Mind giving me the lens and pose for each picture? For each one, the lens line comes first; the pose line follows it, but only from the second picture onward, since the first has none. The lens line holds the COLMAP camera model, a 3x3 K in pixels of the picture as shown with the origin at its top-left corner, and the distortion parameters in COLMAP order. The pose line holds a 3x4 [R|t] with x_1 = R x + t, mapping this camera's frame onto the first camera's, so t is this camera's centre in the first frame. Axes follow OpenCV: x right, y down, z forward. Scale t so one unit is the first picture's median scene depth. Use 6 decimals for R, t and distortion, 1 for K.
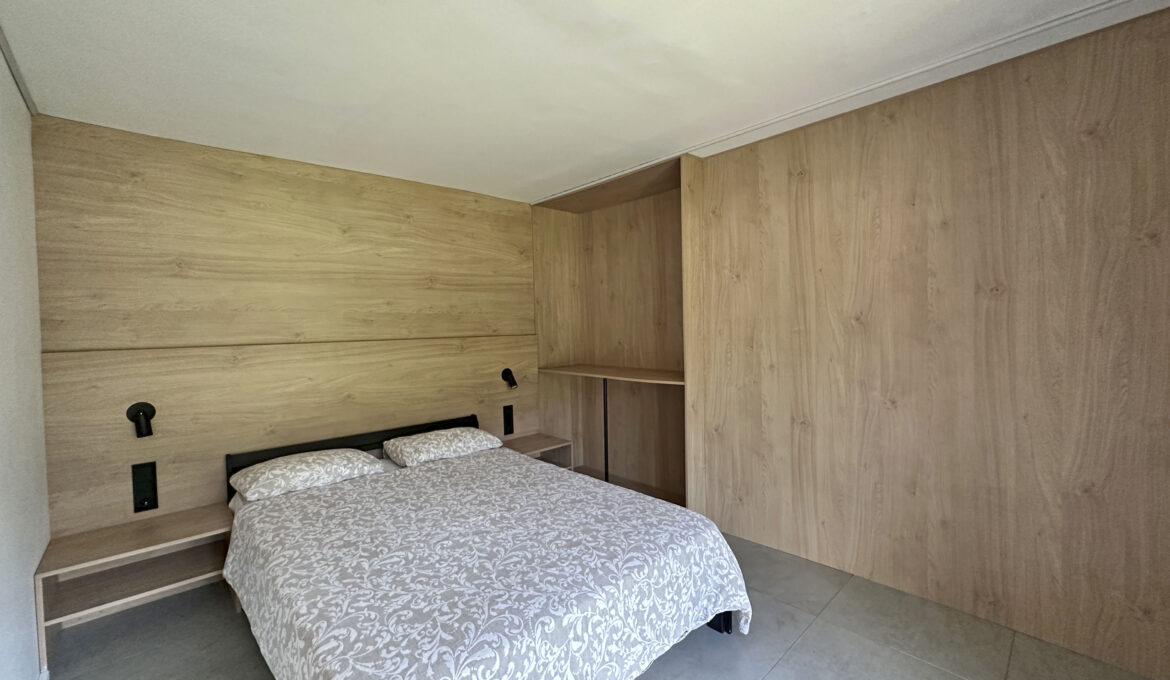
lens RADIAL K [[471.4, 0, 584.5], [0, 471.4, 337.1], [0, 0, 1]] dist [-0.000212, -0.000202]
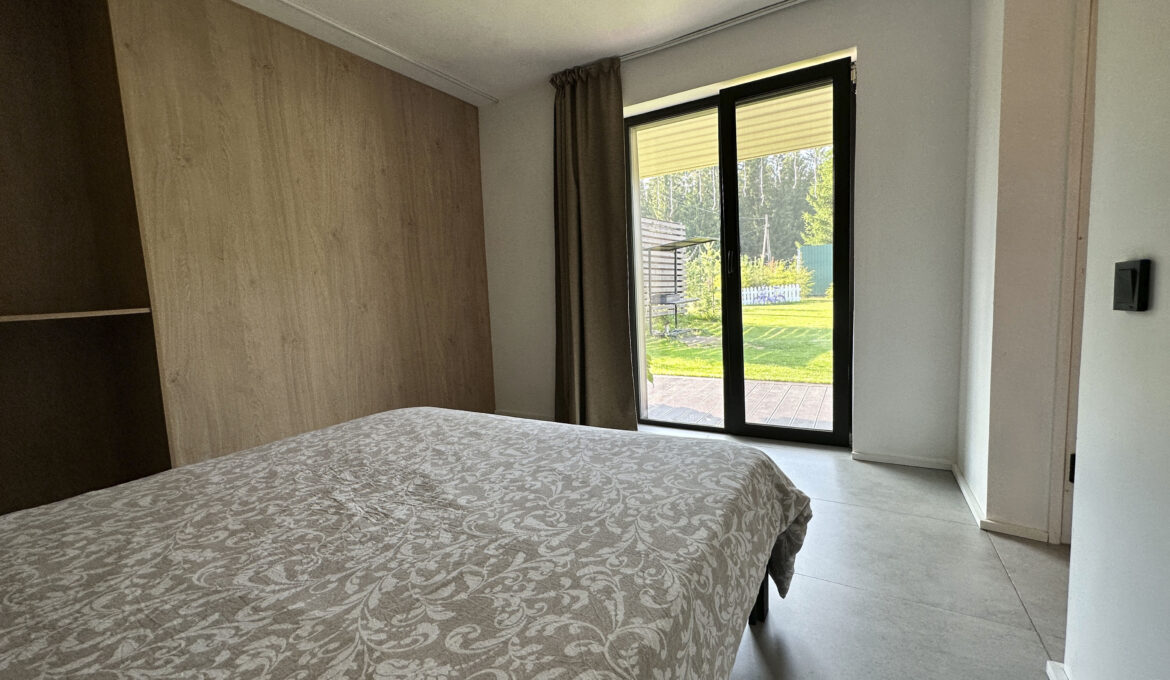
lens RADIAL K [[471.4, 0, 589.9], [0, 471.4, 337.3], [0, 0, 1]] dist [-0.000212, -0.000202]
pose [[-0.292218, -0.056380, 0.954688, -0.788271], [0.080601, 0.993257, 0.083329, 0.185653], [-0.952949, 0.101299, -0.285703, 0.903340]]
